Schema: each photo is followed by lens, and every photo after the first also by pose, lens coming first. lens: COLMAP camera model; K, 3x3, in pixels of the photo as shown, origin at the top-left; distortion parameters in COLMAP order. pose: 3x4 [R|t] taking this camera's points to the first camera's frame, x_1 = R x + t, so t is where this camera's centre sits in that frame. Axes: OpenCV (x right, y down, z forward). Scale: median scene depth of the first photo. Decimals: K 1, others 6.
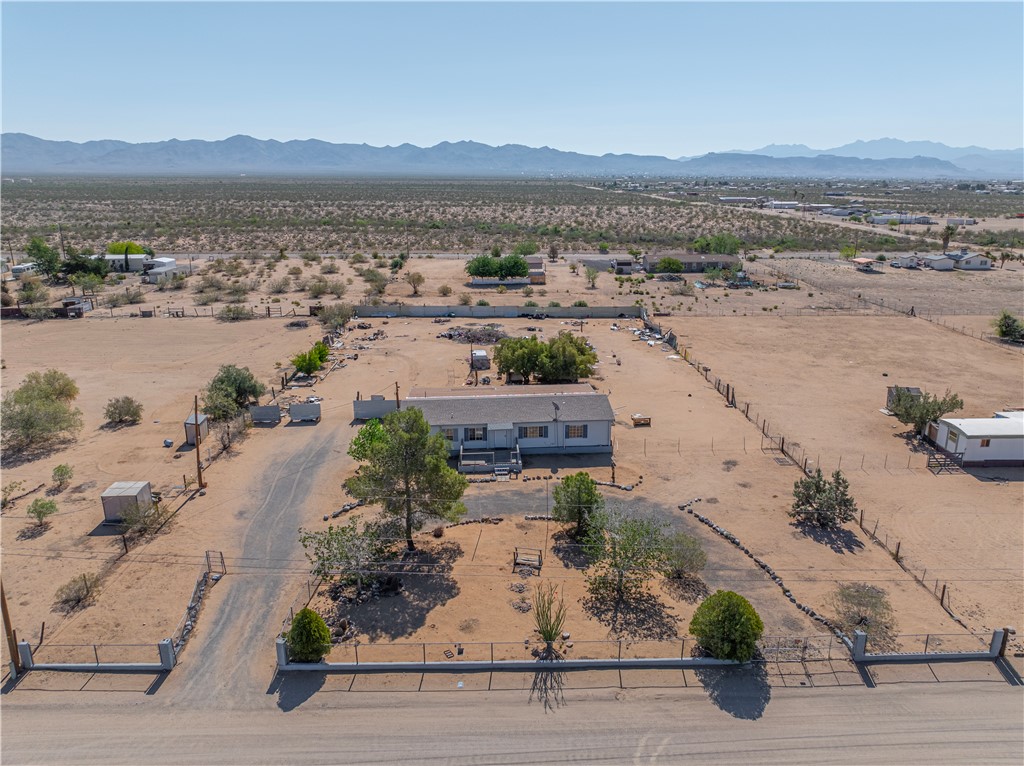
lens RADIAL K [[712.9, 0, 518.1], [0, 712.9, 378.6], [0, 0, 1]] dist [-0.023949, 0.006960]
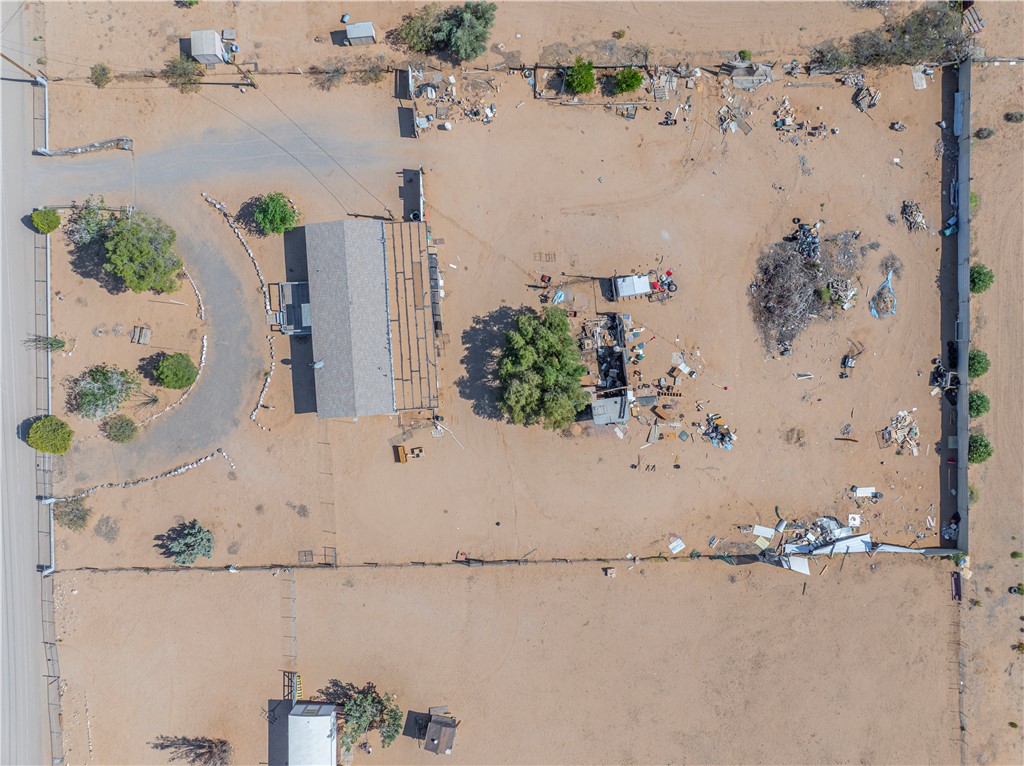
lens RADIAL K [[712.9, 0, 506.4], [0, 712.9, 378.1], [0, 0, 1]] dist [-0.023949, 0.006960]
pose [[-0.014953, 0.999836, 0.010220, 0.030004], [-0.291449, -0.014136, 0.956482, -0.558165], [0.956470, 0.011323, 0.291612, 0.490679]]
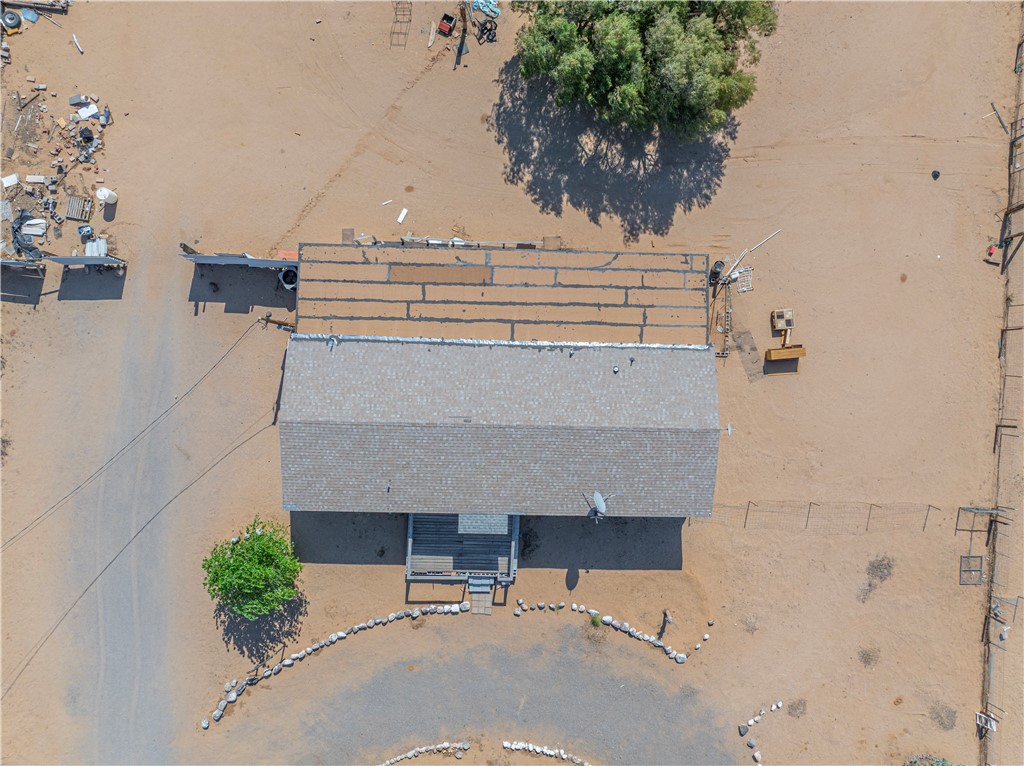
lens RADIAL K [[712.9, 0, 517.6], [0, 712.9, 376.7], [0, 0, 1]] dist [-0.023949, 0.006960]
pose [[0.994567, 0.100941, 0.025428, -0.011802], [-0.053690, 0.288162, 0.956075, -0.230150], [0.089179, -0.952247, 0.292016, 0.479891]]
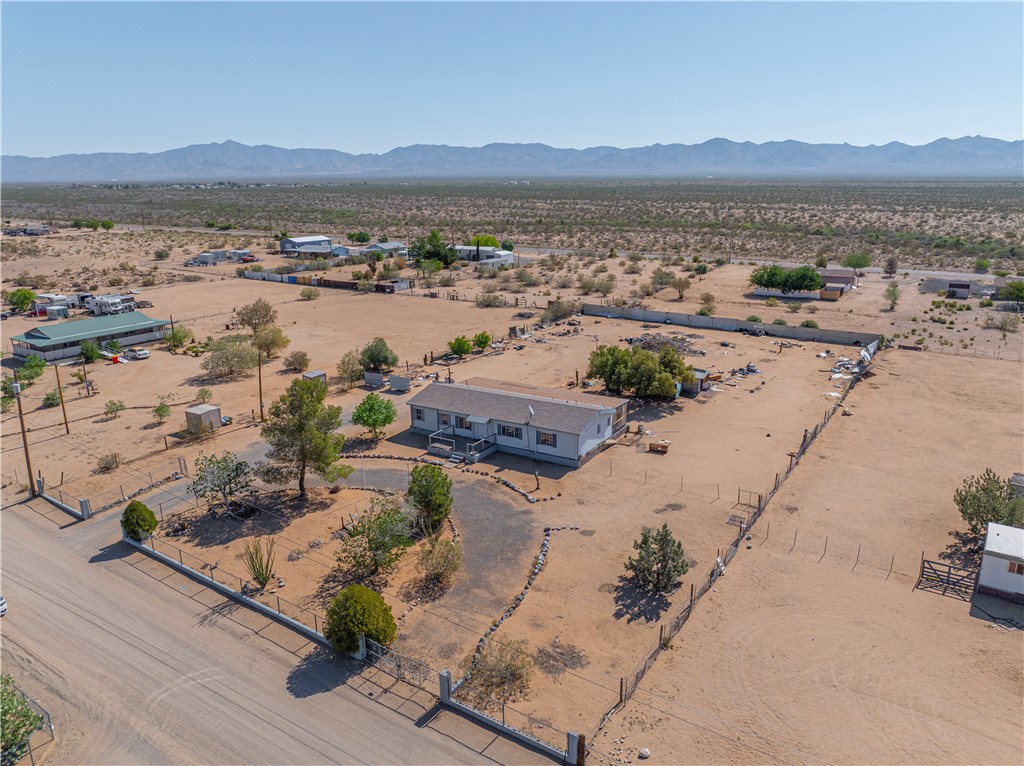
lens RADIAL K [[712.9, 0, 520.2], [0, 712.9, 387.5], [0, 0, 1]] dist [-0.023949, 0.006960]
pose [[0.817144, 0.152624, -0.555862, 0.306797], [-0.147511, 0.987568, 0.054310, -0.023626], [0.557240, 0.037617, 0.829499, 0.077871]]
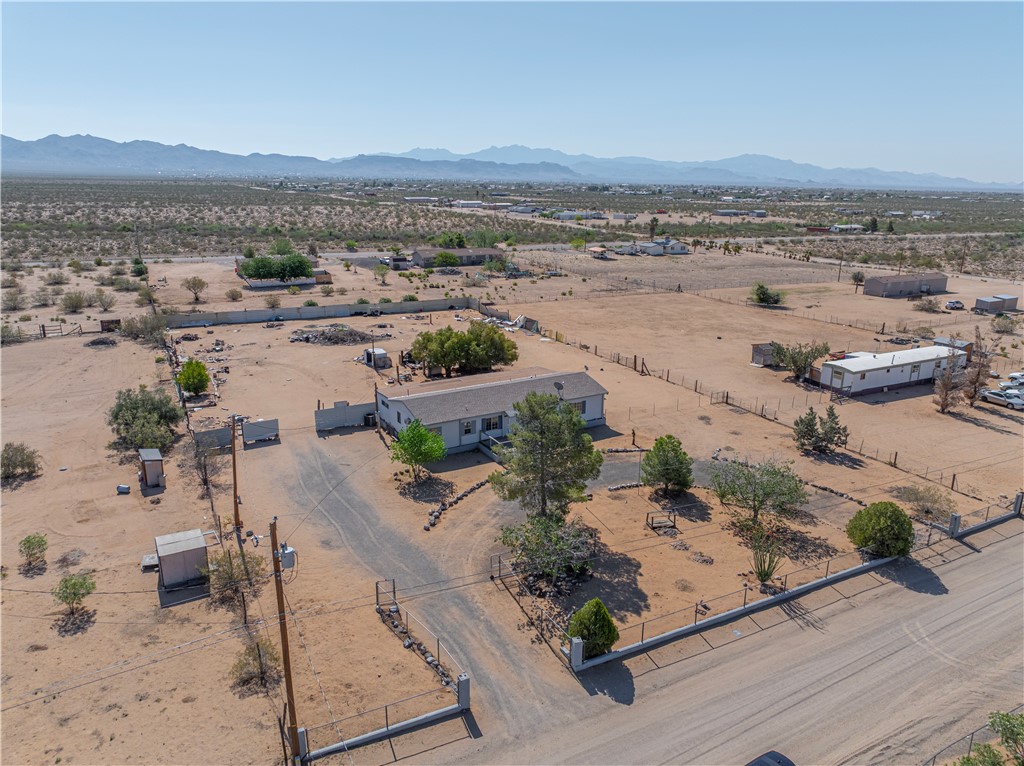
lens RADIAL K [[712.9, 0, 516.6], [0, 712.9, 379.4], [0, 0, 1]] dist [-0.023949, 0.006960]
pose [[0.896117, -0.107257, 0.430662, -0.226516], [0.107697, 0.993907, 0.023440, -0.000817], [-0.430552, 0.025376, 0.902209, 0.052527]]
